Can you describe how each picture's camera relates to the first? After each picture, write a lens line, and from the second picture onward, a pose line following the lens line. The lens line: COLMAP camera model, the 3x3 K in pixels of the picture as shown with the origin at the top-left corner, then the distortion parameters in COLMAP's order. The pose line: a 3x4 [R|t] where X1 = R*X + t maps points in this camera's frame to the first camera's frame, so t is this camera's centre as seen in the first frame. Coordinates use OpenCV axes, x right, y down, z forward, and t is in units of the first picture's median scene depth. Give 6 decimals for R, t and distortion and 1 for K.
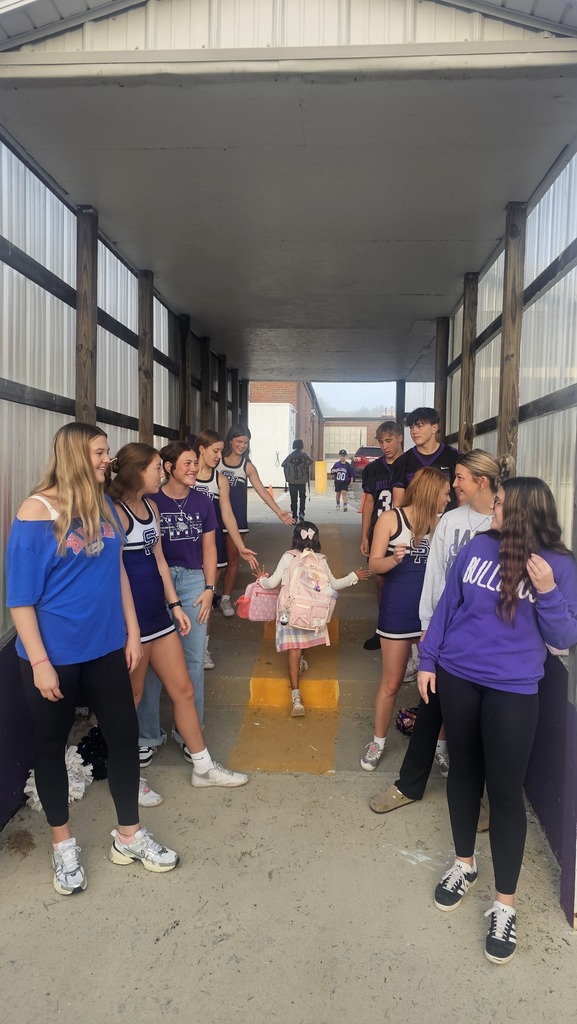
lens RADIAL K [[695.9, 0, 293.5], [0, 695.9, 504.8], [0, 0, 1]] dist [0.046537, -0.035244]
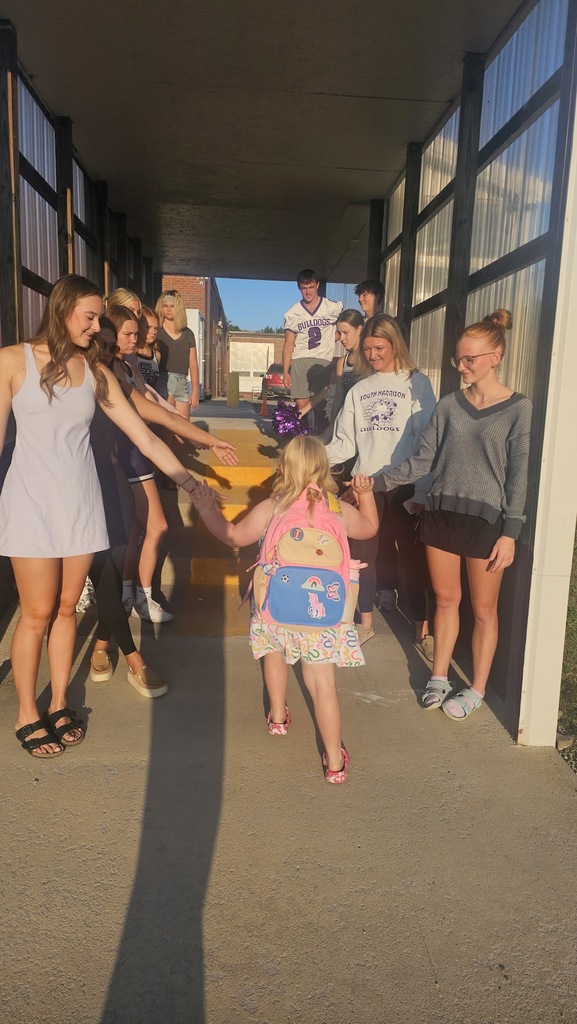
lens RADIAL K [[701.2, 0, 291.8], [0, 701.2, 522.4], [0, 0, 1]] dist [0.032800, -0.041508]
pose [[0.990344, -0.006544, 0.138478, -0.051888], [-0.011251, 0.991796, 0.127332, 0.063775], [-0.138176, -0.127661, 0.982146, 0.007129]]
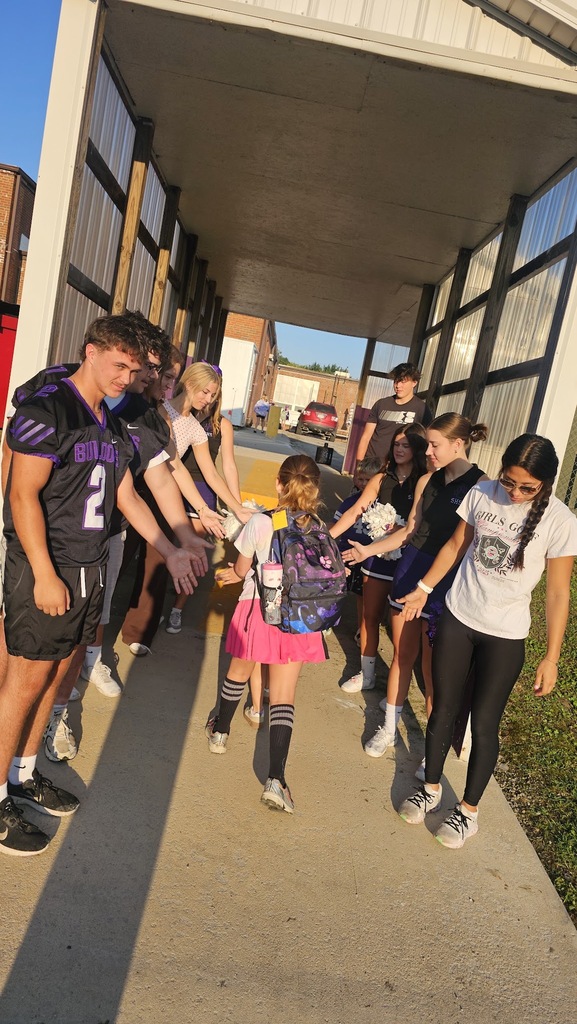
lens RADIAL K [[701.2, 0, 275.6], [0, 701.2, 528.6], [0, 0, 1]] dist [0.032800, -0.041508]
pose [[0.982978, 0.161623, 0.087362, -0.072120], [-0.169822, 0.980750, 0.096381, 0.050747], [-0.070103, -0.109577, 0.991503, -0.144326]]
